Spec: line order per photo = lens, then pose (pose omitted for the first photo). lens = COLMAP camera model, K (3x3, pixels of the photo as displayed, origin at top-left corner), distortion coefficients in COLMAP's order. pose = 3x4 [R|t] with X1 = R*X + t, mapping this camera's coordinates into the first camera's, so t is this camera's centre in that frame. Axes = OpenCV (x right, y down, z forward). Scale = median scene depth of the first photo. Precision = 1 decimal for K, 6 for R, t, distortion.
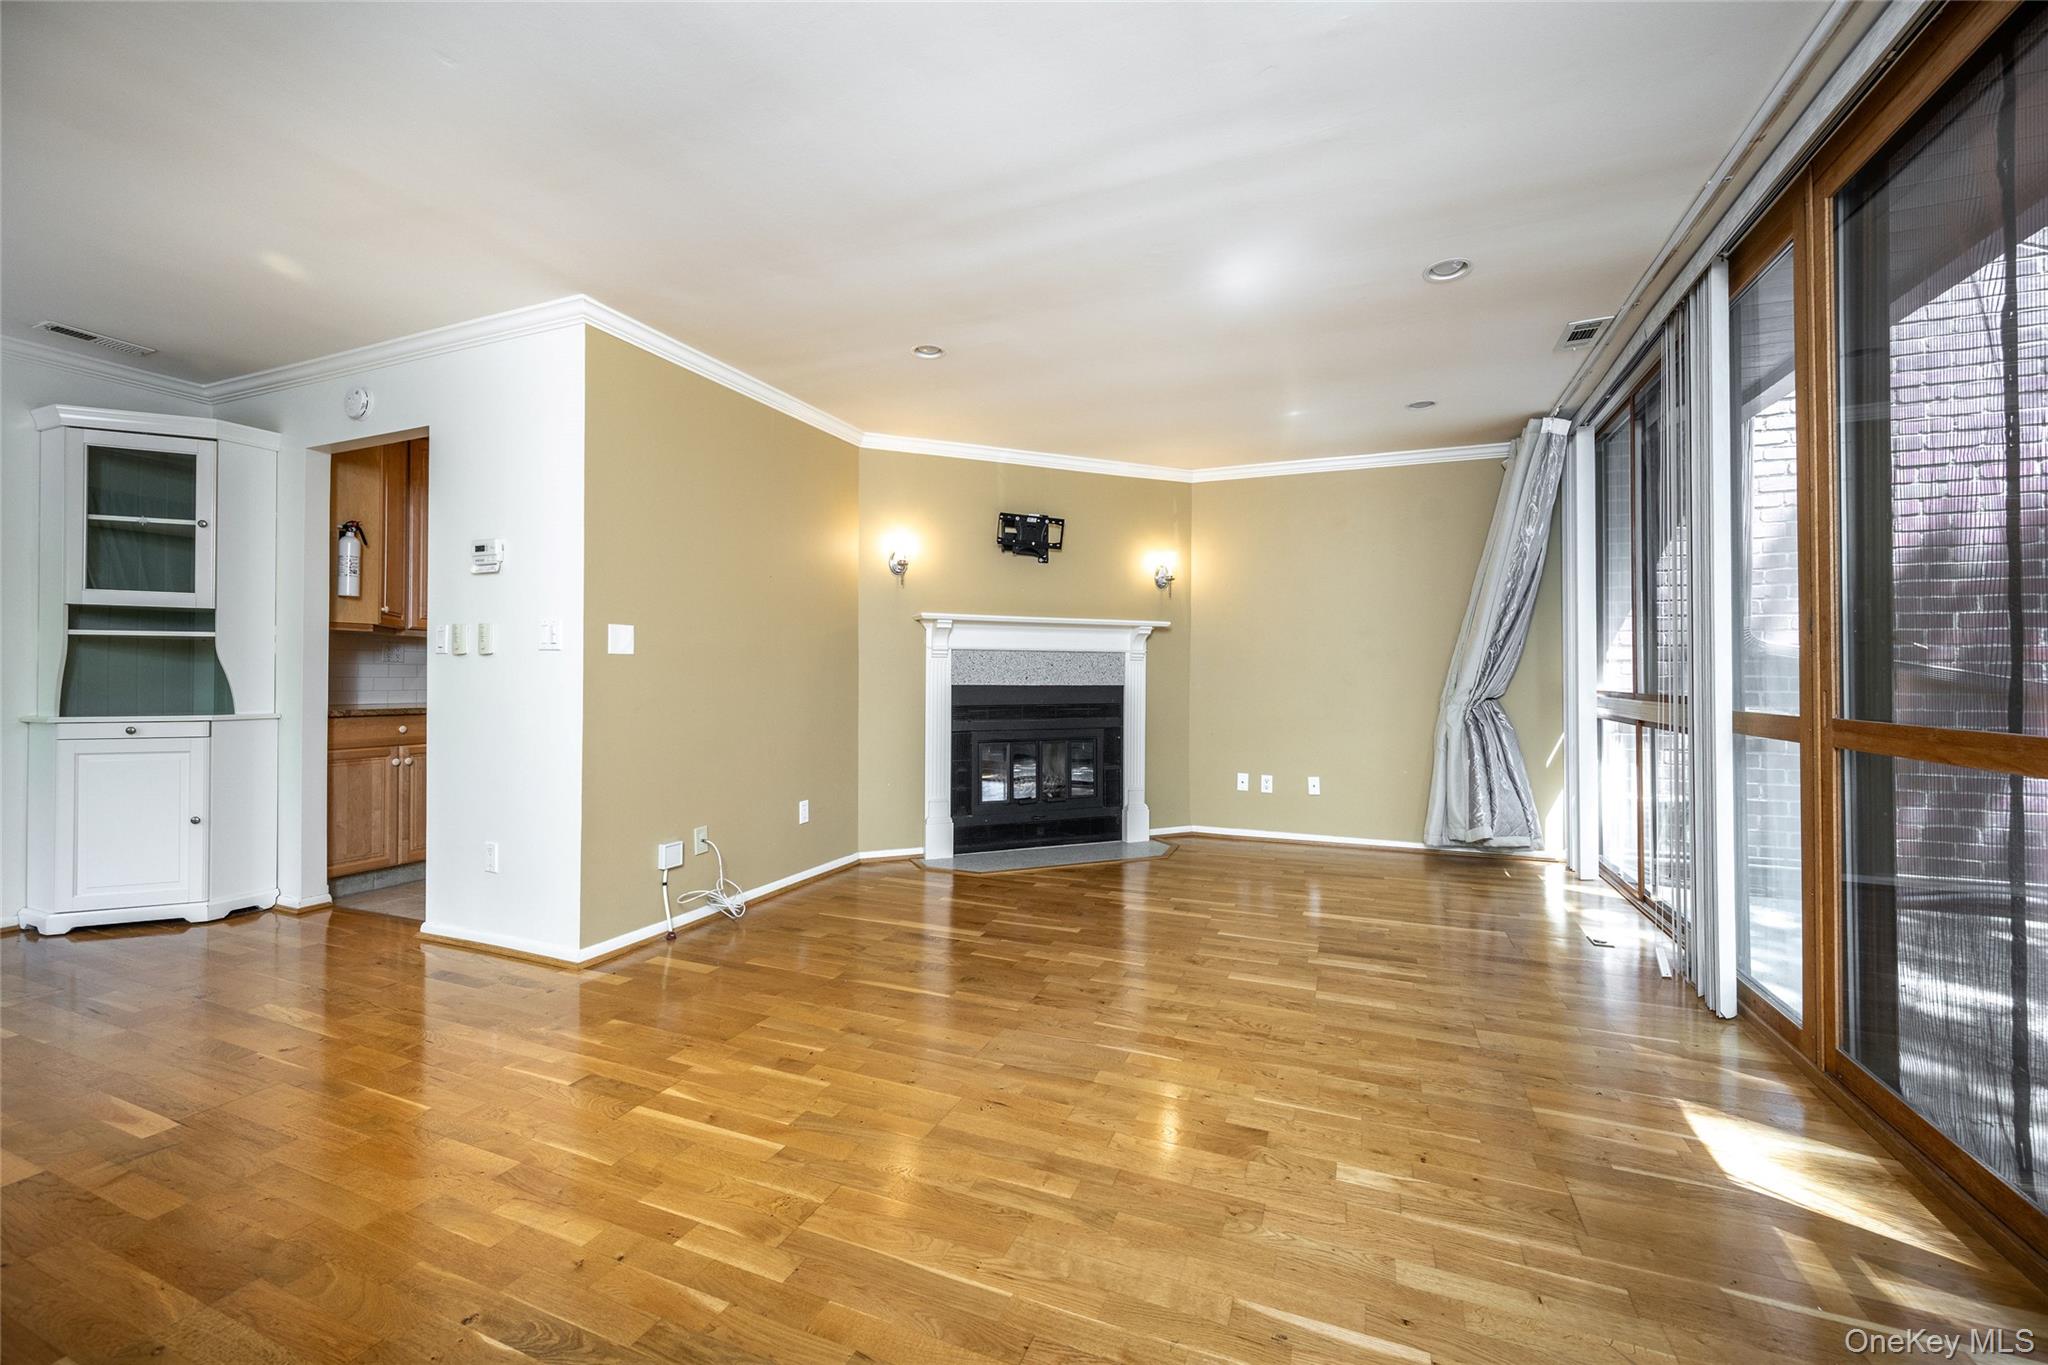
lens RADIAL K [[814.3, 0, 1042.8], [0, 814.3, 670.0], [0, 0, 1]] dist [0.001034, -0.000373]
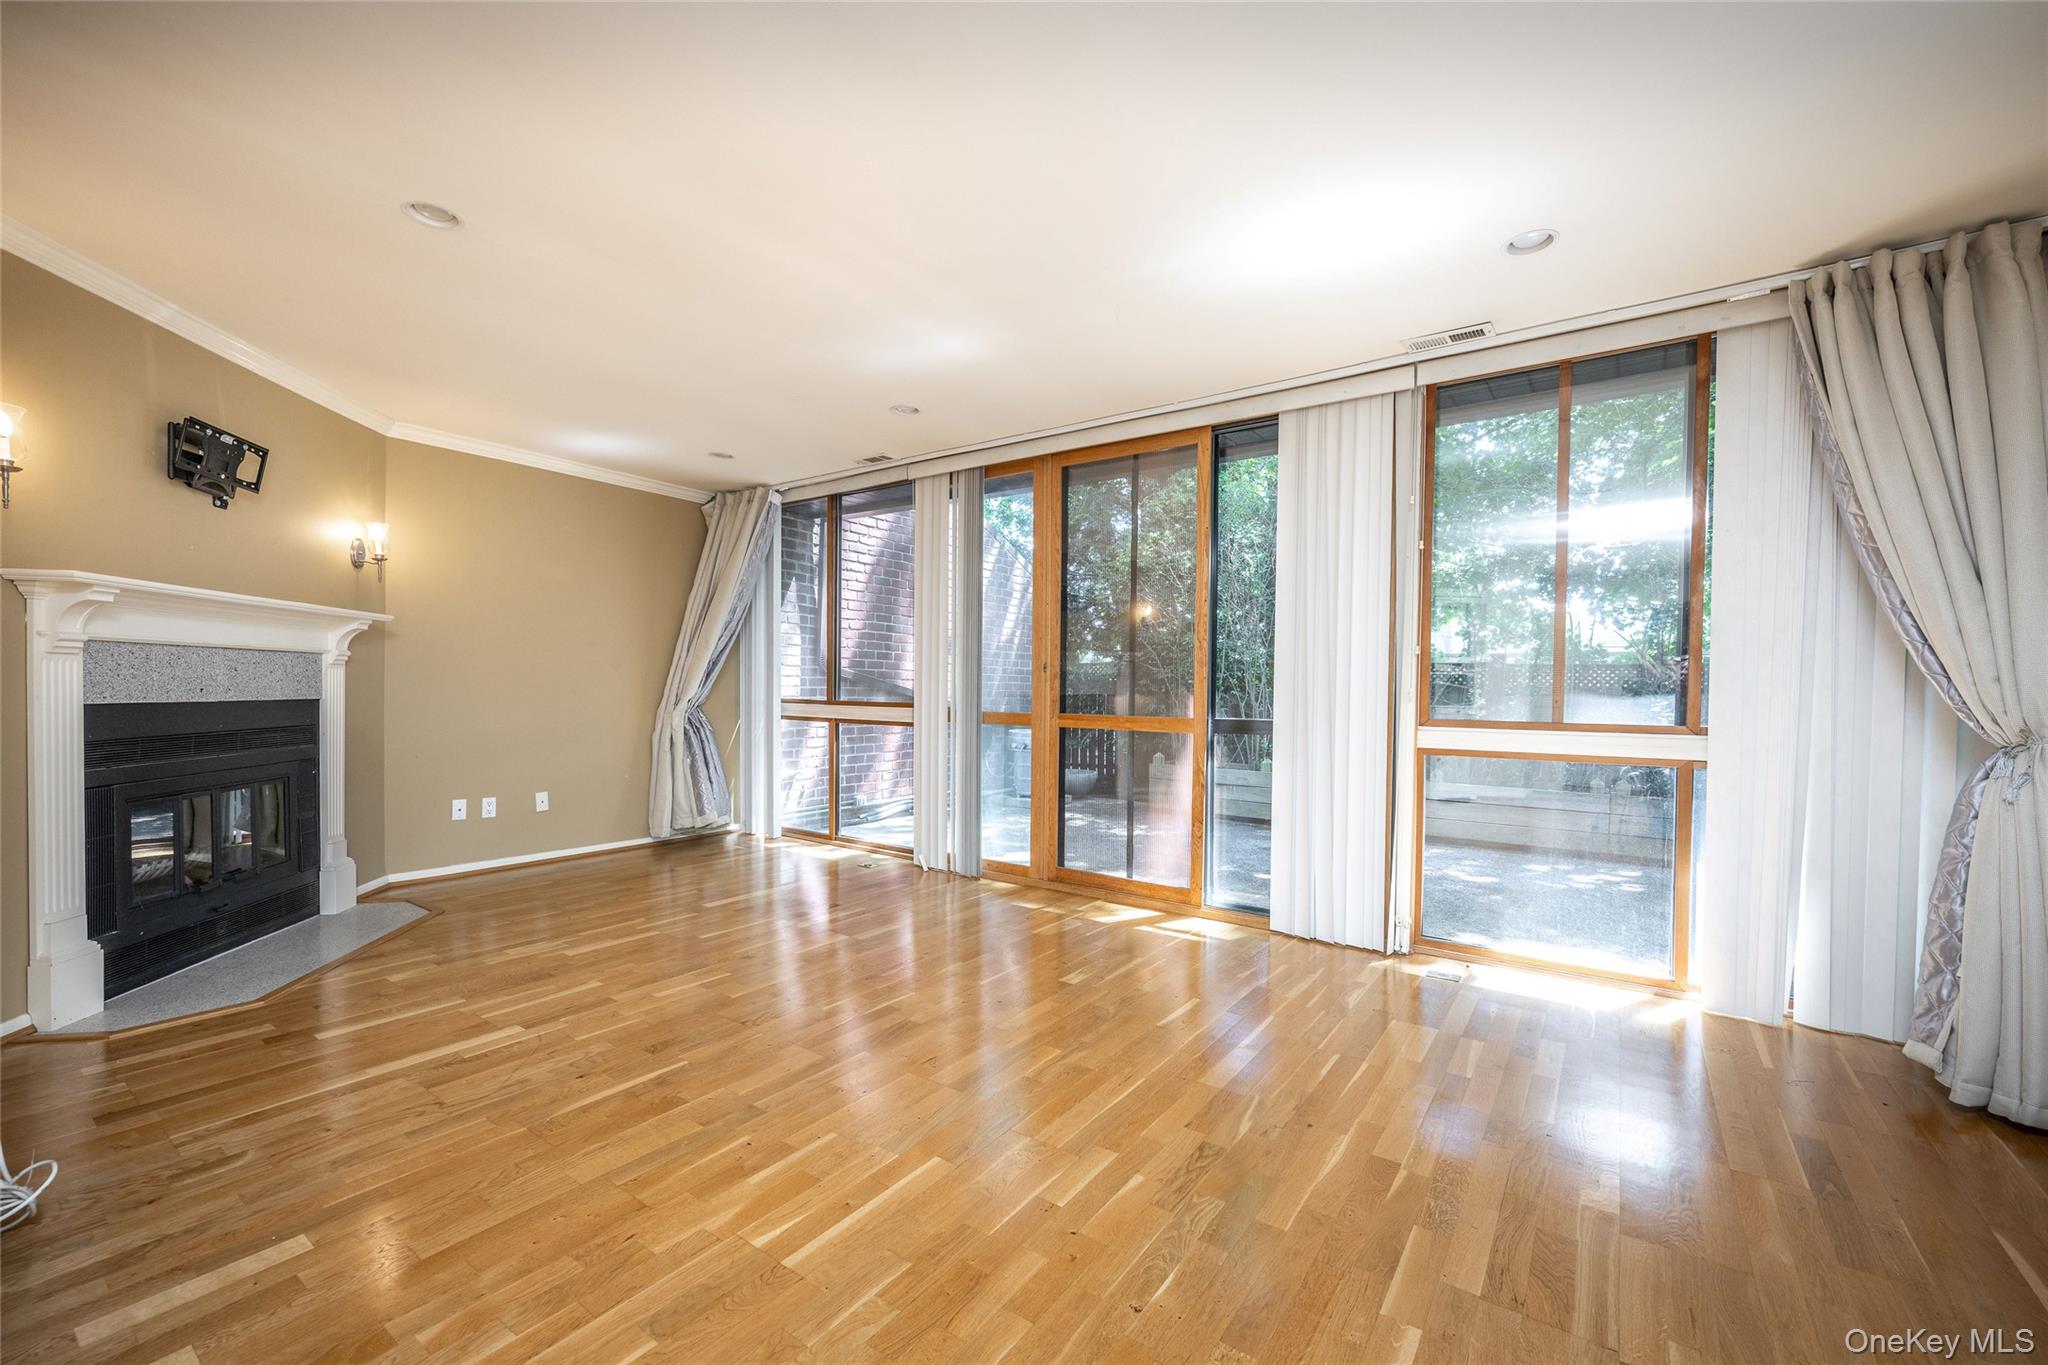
lens RADIAL K [[814.3, 0, 1024.5], [0, 814.3, 704.6], [0, 0, 1]] dist [0.001034, -0.000373]
pose [[0.242015, -0.021464, 0.970035, -0.495253], [-0.021901, 0.999380, 0.027577, -0.010296], [-0.970025, -0.027919, 0.241395, 0.251312]]
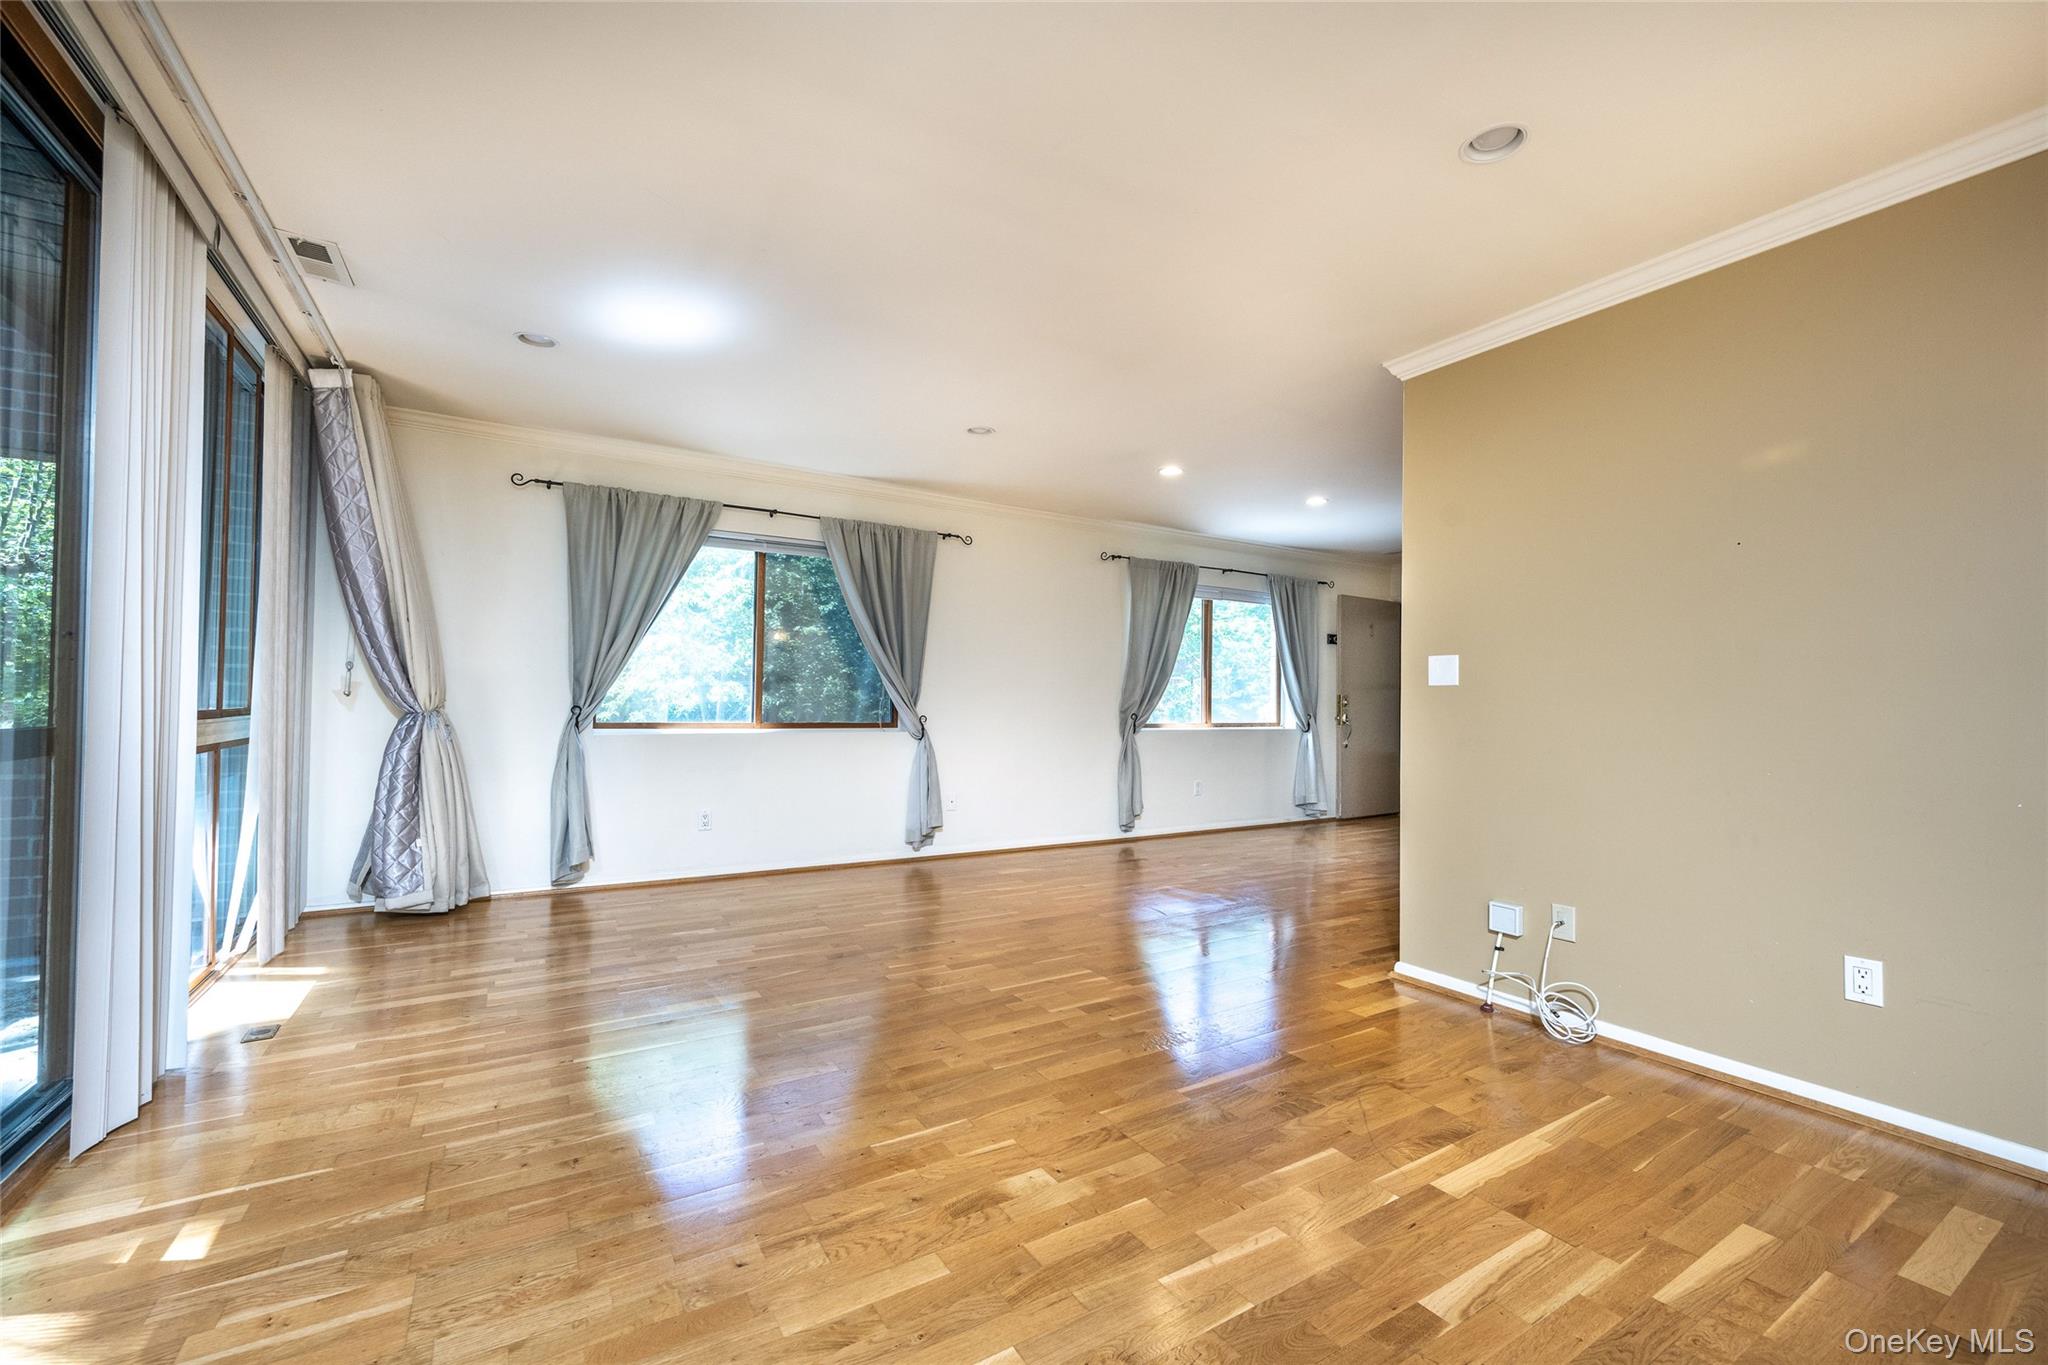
lens RADIAL K [[814.3, 0, 1048.8], [0, 814.3, 694.9], [0, 0, 1]] dist [0.001034, -0.000373]
pose [[-0.579771, -0.024342, -0.814415, 0.362056], [-0.009573, 0.999688, -0.023065, 0.012662], [0.814723, -0.005576, -0.579824, 0.777184]]
